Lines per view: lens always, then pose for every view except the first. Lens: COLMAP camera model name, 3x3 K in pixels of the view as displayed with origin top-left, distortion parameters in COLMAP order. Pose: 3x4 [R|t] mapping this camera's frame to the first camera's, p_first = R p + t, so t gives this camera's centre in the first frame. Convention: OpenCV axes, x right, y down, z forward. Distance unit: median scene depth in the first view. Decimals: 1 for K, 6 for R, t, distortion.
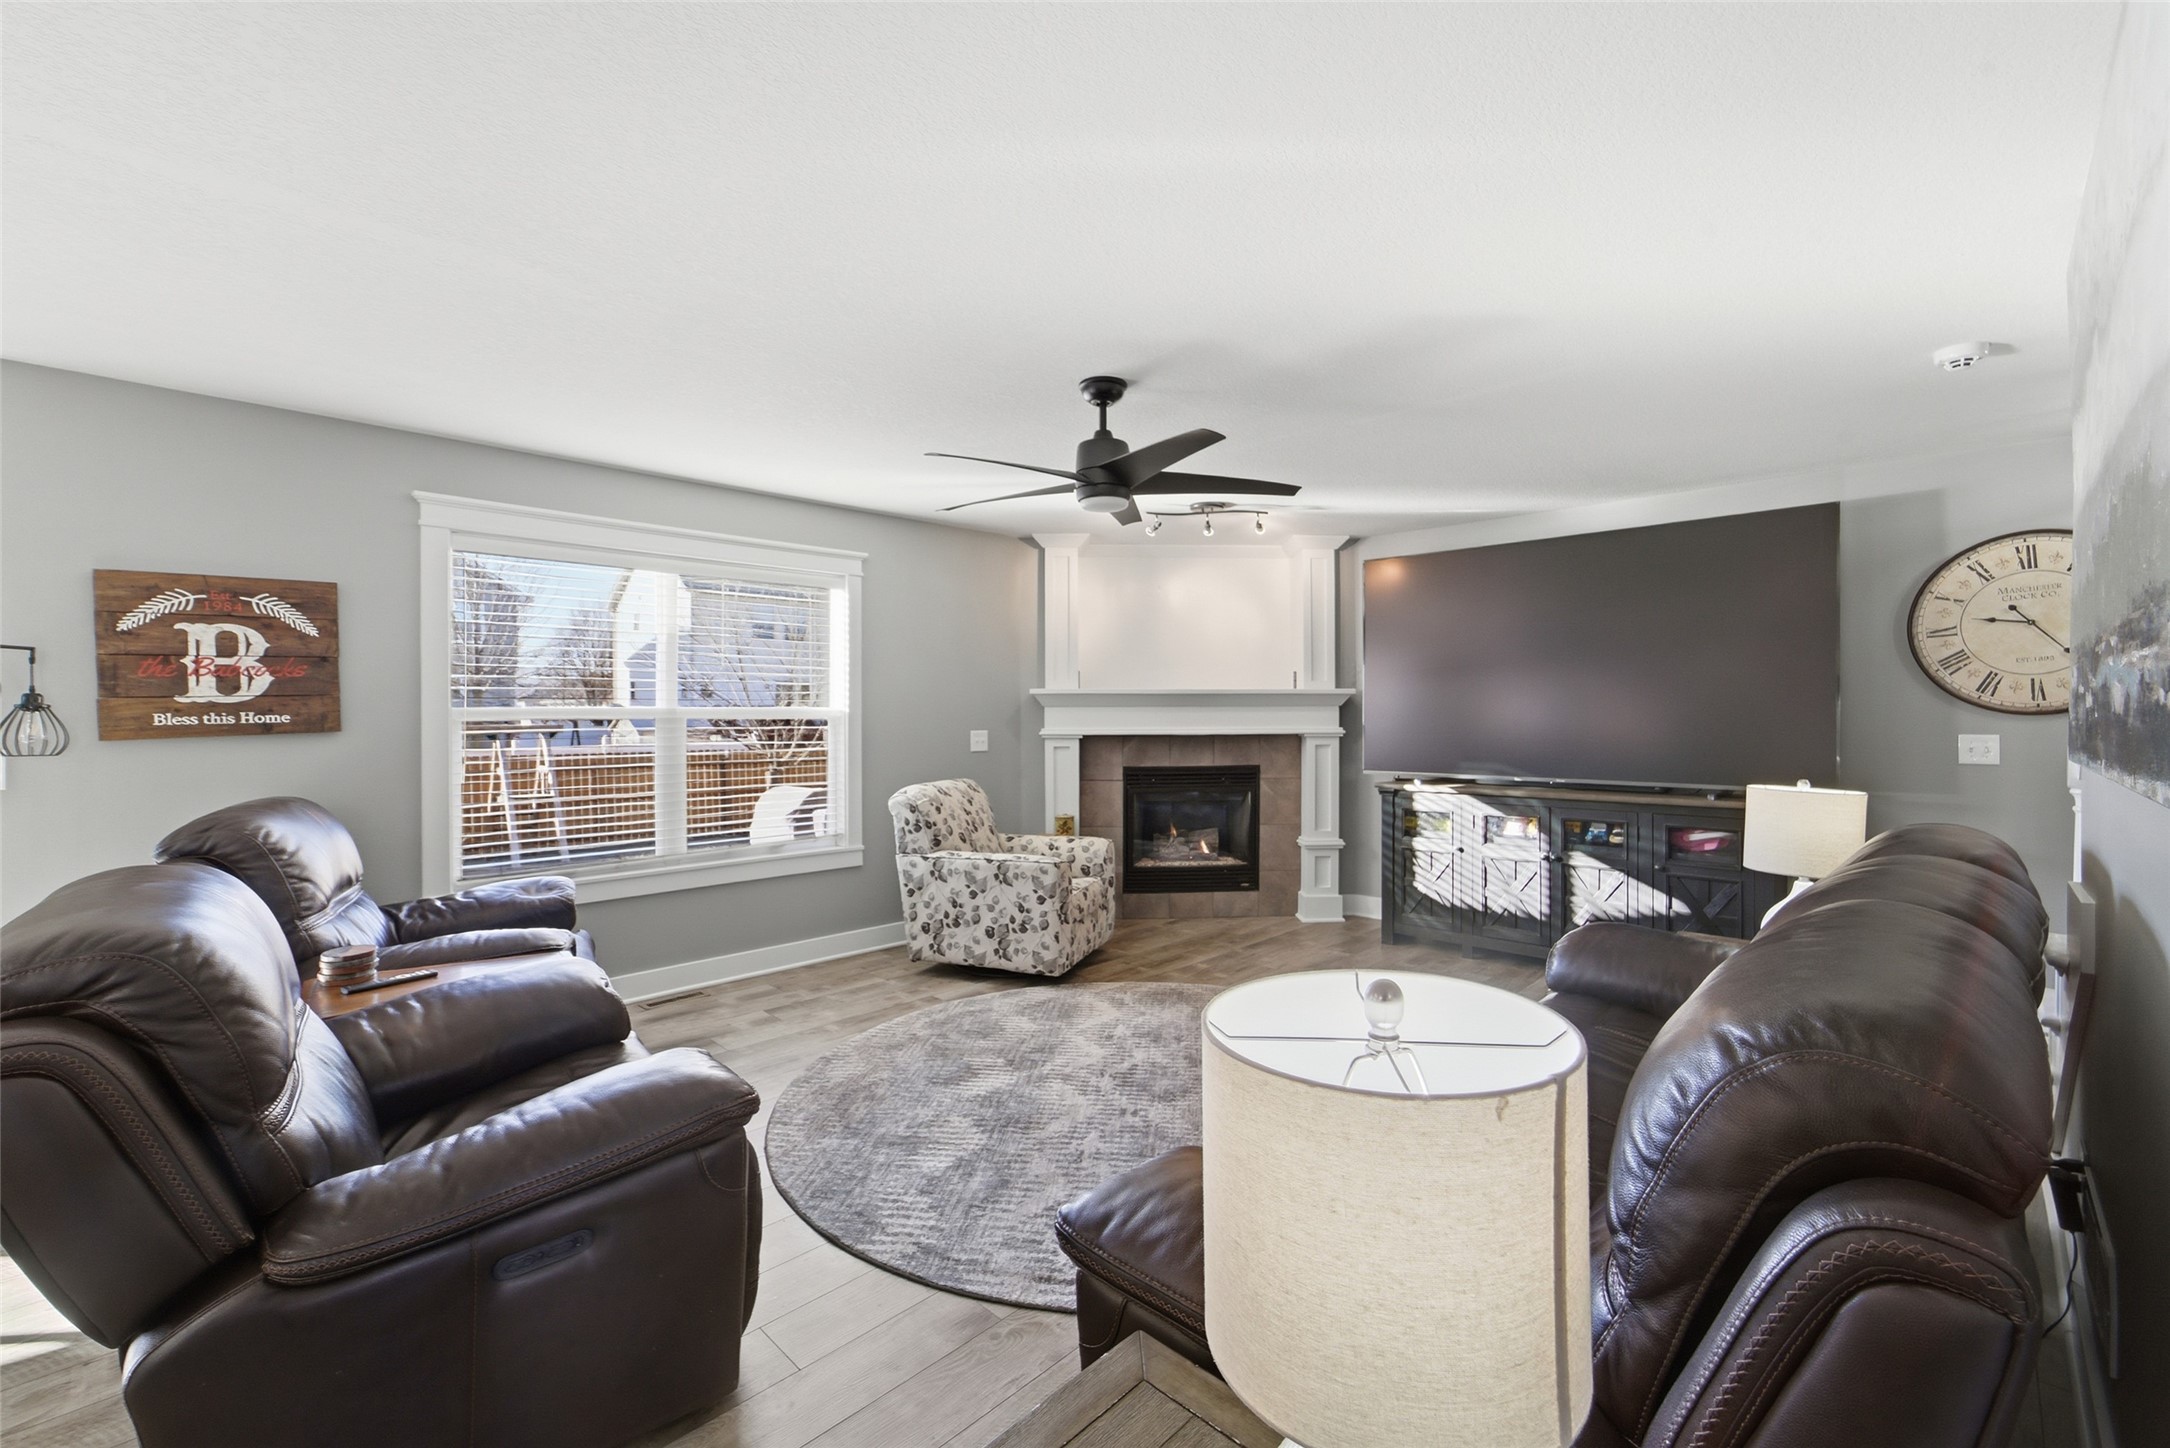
lens RADIAL K [[924.4, 0, 1095.3], [0, 924.4, 714.0], [0, 0, 1]] dist [-0.024398, 0.008719]
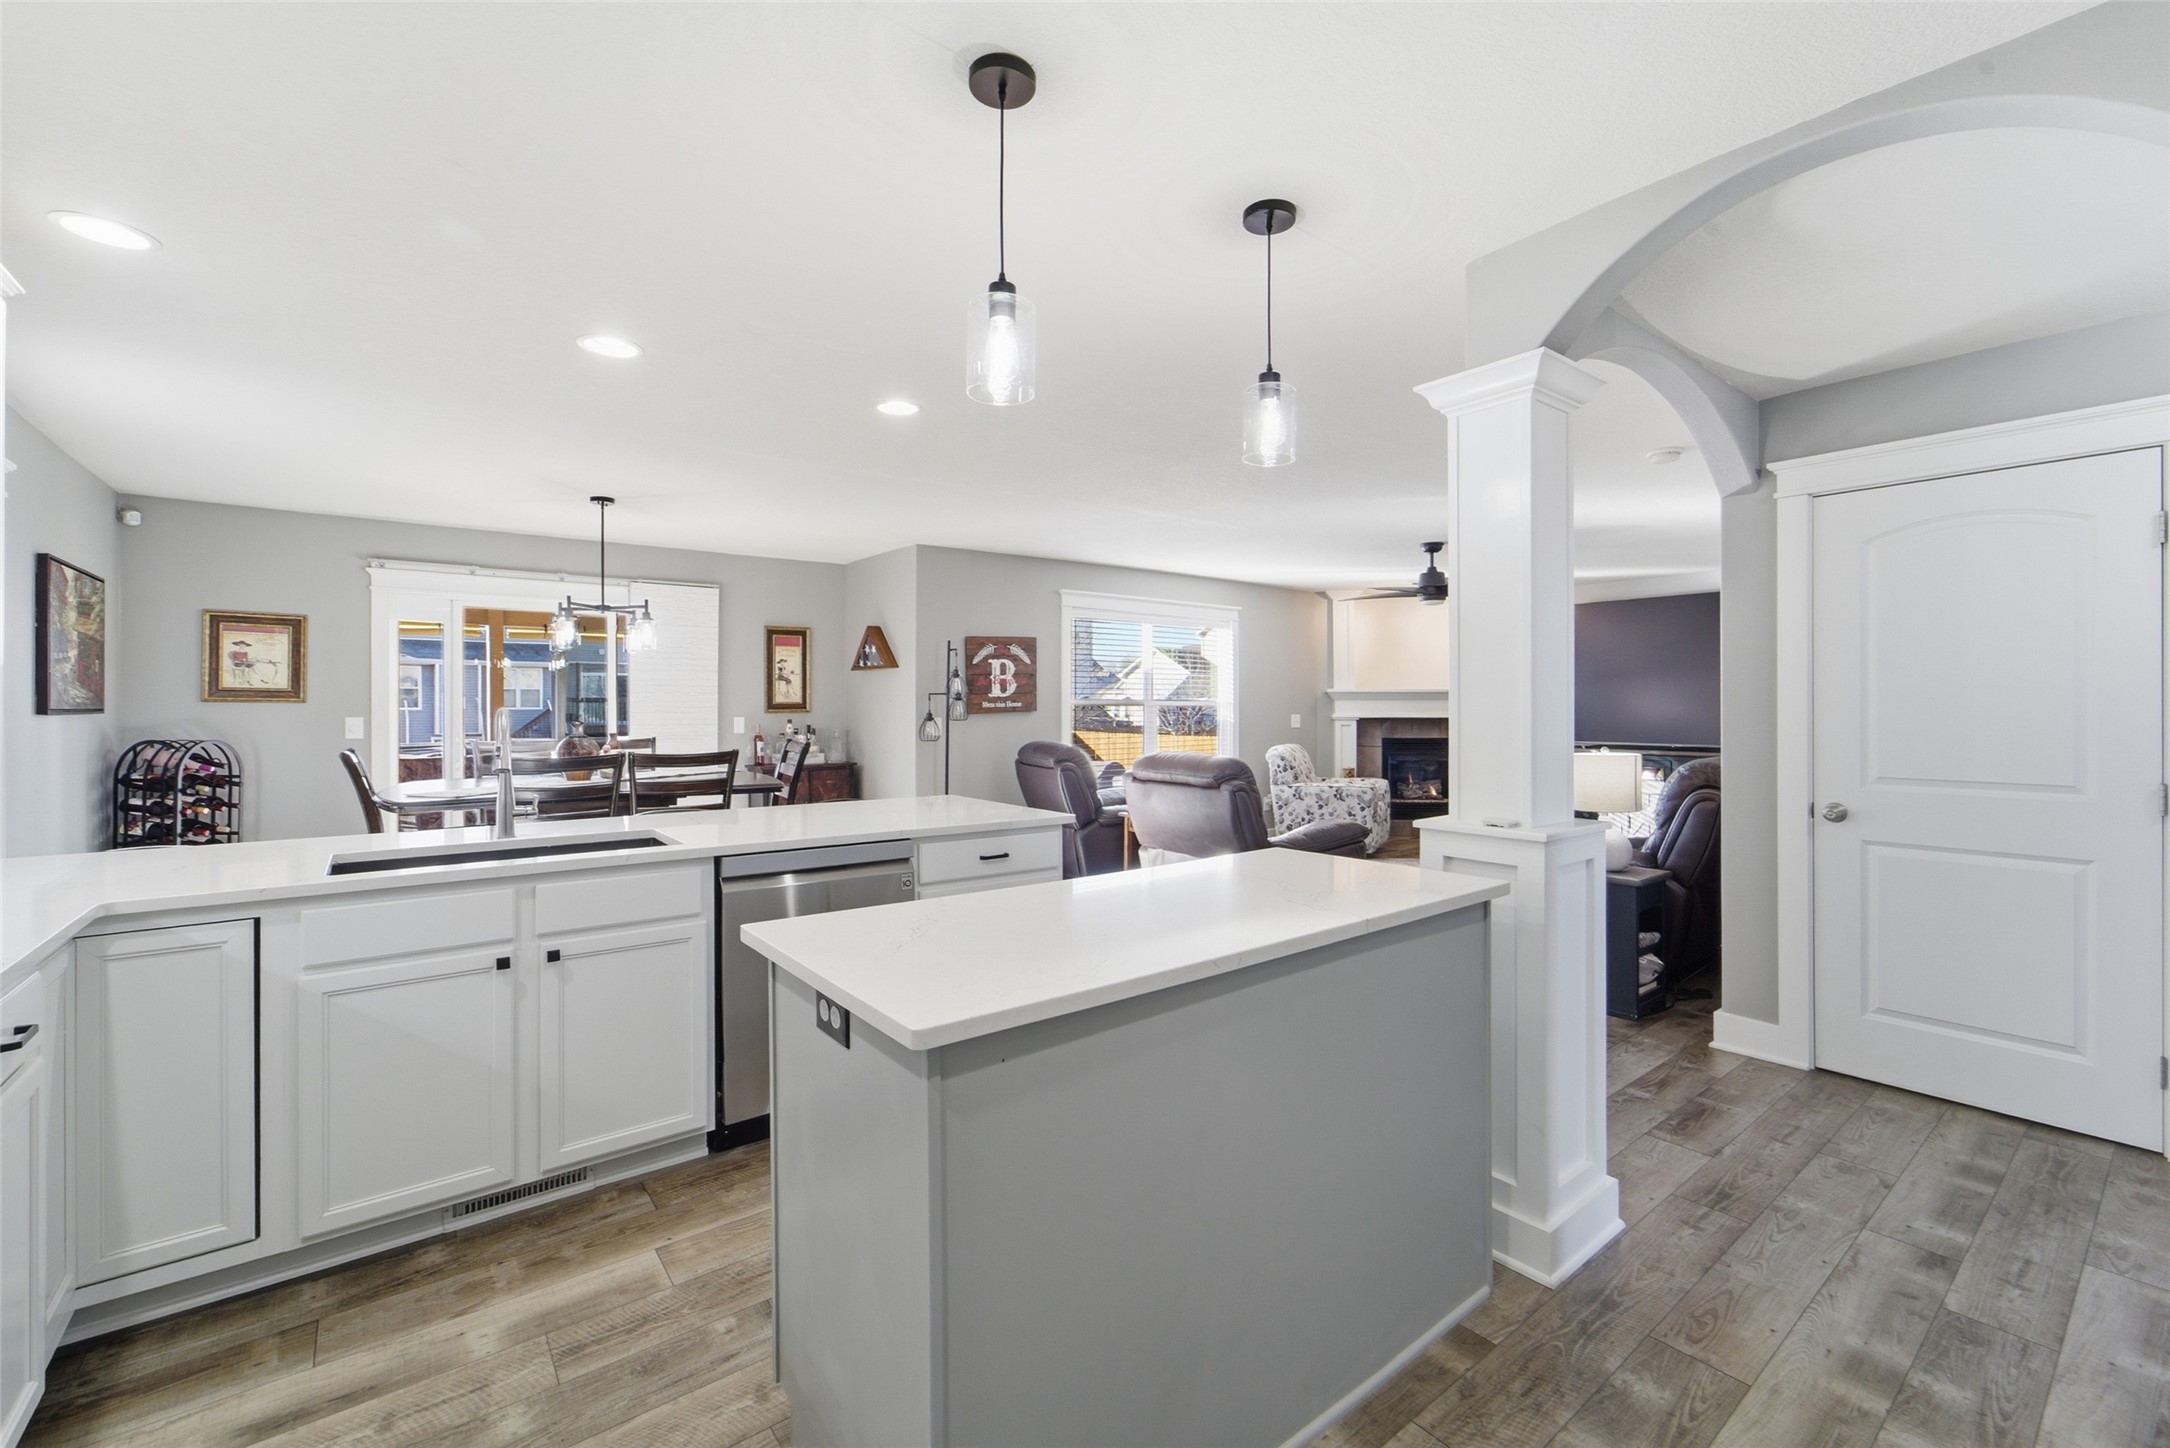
lens RADIAL K [[924.4, 0, 1143.5], [0, 924.4, 692.8], [0, 0, 1]] dist [-0.024398, 0.008719]
pose [[0.996967, 0.002248, -0.077795, -0.325105], [-0.003326, 0.999900, -0.013737, 0.004364], [0.077756, 0.013954, 0.996875, -0.758844]]
